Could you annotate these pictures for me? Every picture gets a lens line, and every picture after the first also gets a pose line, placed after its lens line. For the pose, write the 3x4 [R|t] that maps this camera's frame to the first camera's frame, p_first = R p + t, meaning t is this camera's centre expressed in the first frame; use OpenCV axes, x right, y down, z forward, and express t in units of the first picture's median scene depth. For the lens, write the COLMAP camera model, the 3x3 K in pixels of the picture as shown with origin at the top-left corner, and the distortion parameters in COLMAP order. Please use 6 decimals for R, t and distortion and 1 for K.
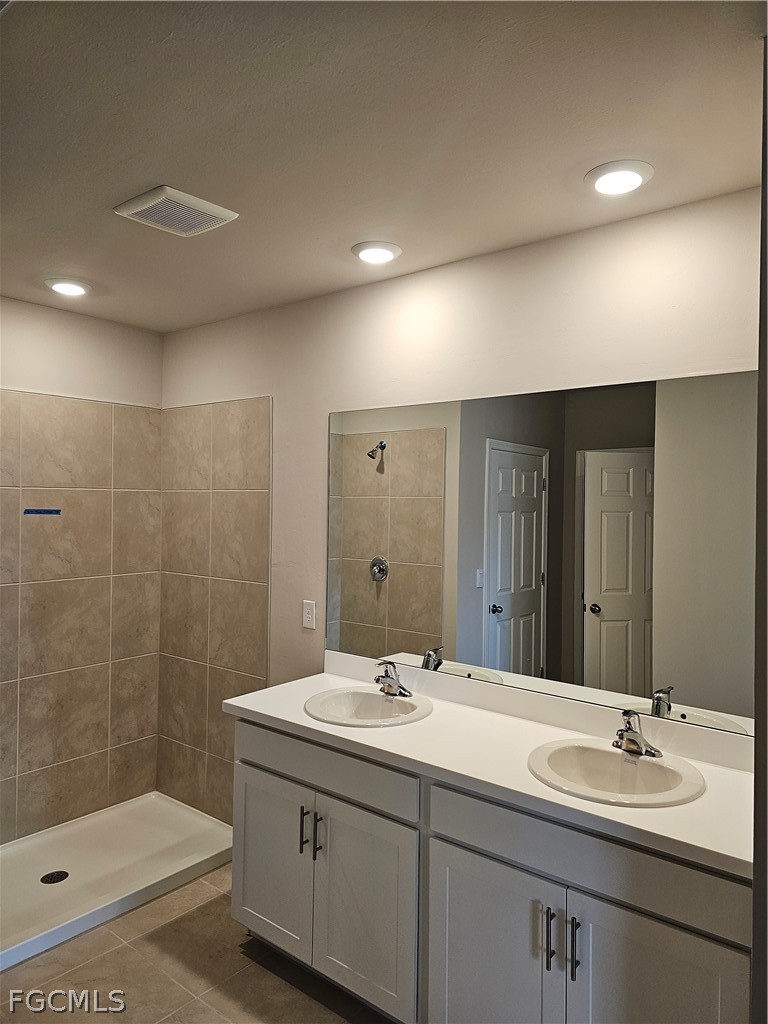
lens RADIAL K [[689.5, 0, 387.0], [0, 689.5, 504.4], [0, 0, 1]] dist [0.061436, -0.034292]
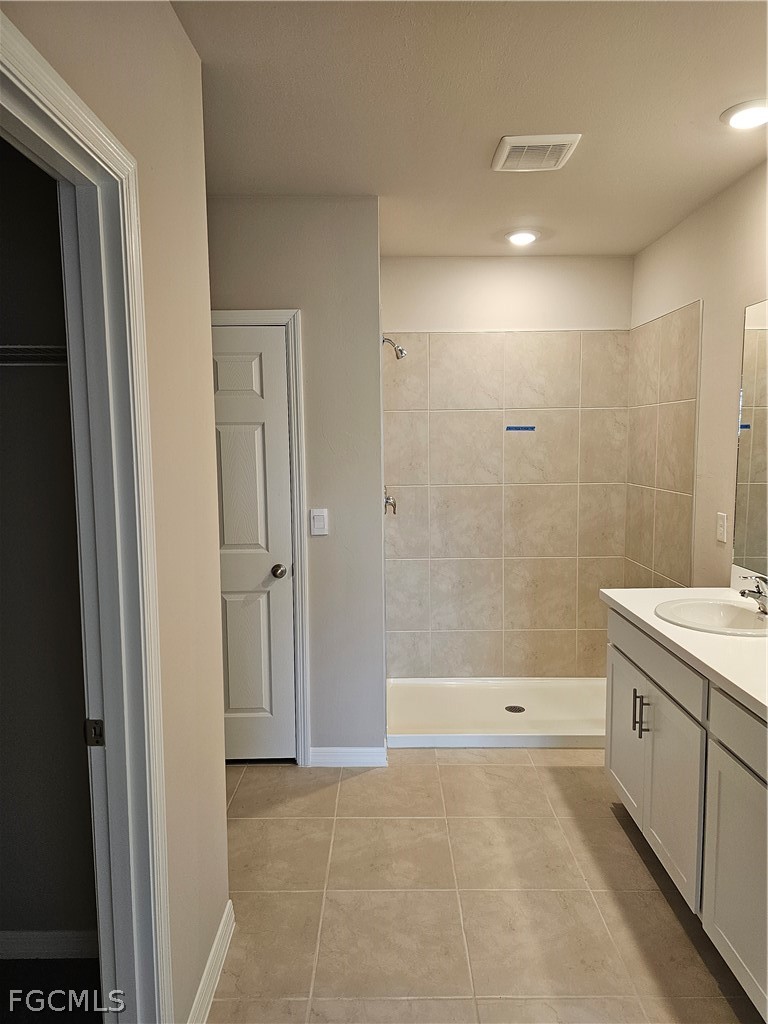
lens RADIAL K [[689.5, 0, 404.0], [0, 689.5, 507.1], [0, 0, 1]] dist [0.061436, -0.034292]
pose [[0.641104, 0.058829, -0.765196, 0.318841], [0.013374, 0.996050, 0.087782, 0.038652], [0.767338, -0.066512, 0.637785, 0.045106]]
